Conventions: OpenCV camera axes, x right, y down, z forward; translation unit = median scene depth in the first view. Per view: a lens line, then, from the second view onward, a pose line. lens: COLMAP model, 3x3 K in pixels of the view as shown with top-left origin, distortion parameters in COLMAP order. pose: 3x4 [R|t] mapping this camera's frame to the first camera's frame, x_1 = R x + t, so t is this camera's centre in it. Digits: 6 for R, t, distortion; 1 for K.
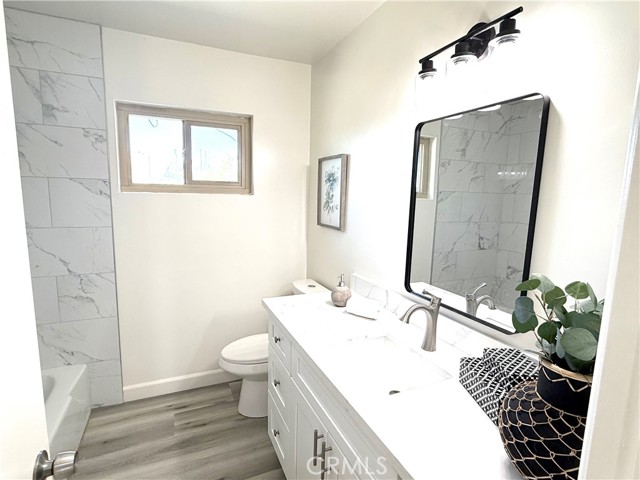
lens RADIAL K [[336.6, 0, 320.0], [0, 336.6, 240.0], [0, 0, 1]] dist [0.000691, -0.000042]
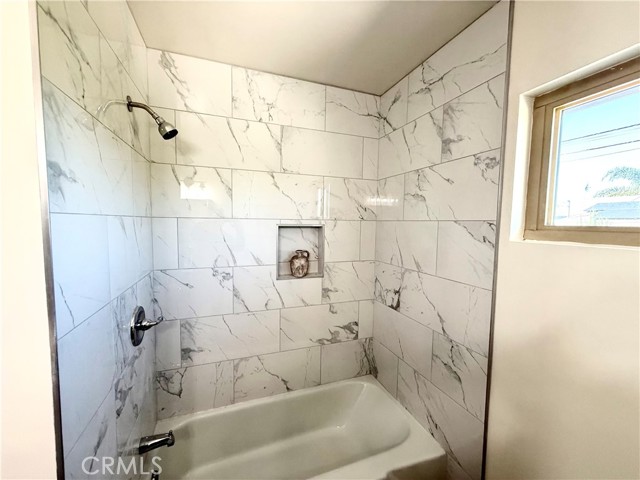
lens RADIAL K [[255.3, 0, 318.3], [0, 255.3, 239.7], [0, 0, 1]] dist [0.000444, 0.000271]
pose [[-0.067511, 0.039424, -0.996939, -0.100880], [-0.158670, 0.986078, 0.049740, -0.115909], [0.985021, 0.161543, -0.060315, 0.714368]]
